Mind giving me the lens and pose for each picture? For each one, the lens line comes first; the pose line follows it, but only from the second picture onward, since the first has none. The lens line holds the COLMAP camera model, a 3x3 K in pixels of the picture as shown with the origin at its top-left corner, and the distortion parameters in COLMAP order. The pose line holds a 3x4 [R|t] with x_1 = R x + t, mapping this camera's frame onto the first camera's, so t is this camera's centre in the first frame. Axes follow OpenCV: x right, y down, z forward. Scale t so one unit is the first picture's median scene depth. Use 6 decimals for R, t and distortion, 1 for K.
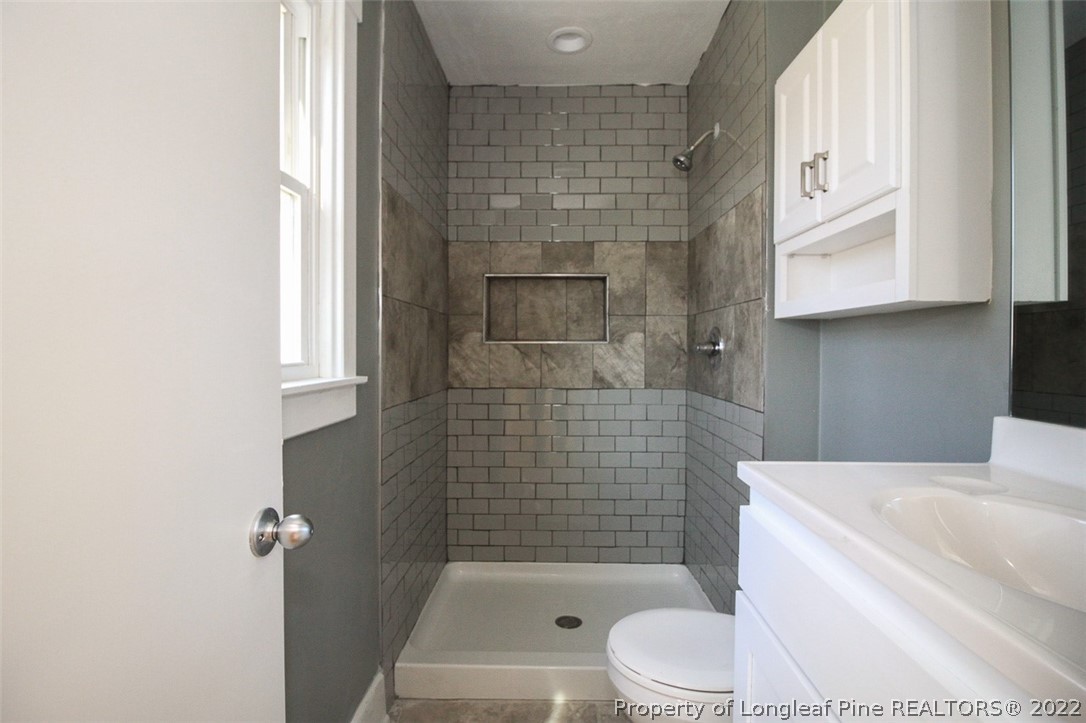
lens RADIAL K [[518.7, 0, 546.2], [0, 518.7, 341.4], [0, 0, 1]] dist [-0.003058, -0.001343]
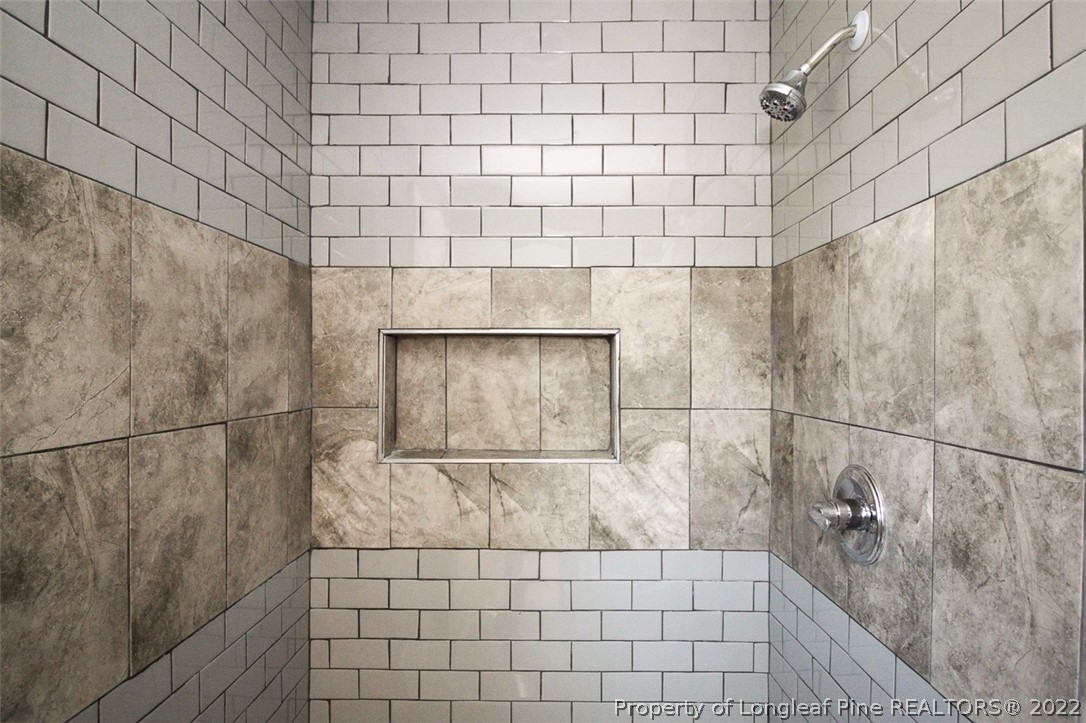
lens RADIAL K [[633.6, 0, 544.0], [0, 633.6, 363.0], [0, 0, 1]] dist [-0.000597, -0.006019]
pose [[0.999997, -0.001704, 0.001921, 0.043853], [0.001719, 0.999969, -0.007689, -0.091313], [-0.001908, 0.007693, 0.999969, 0.364037]]
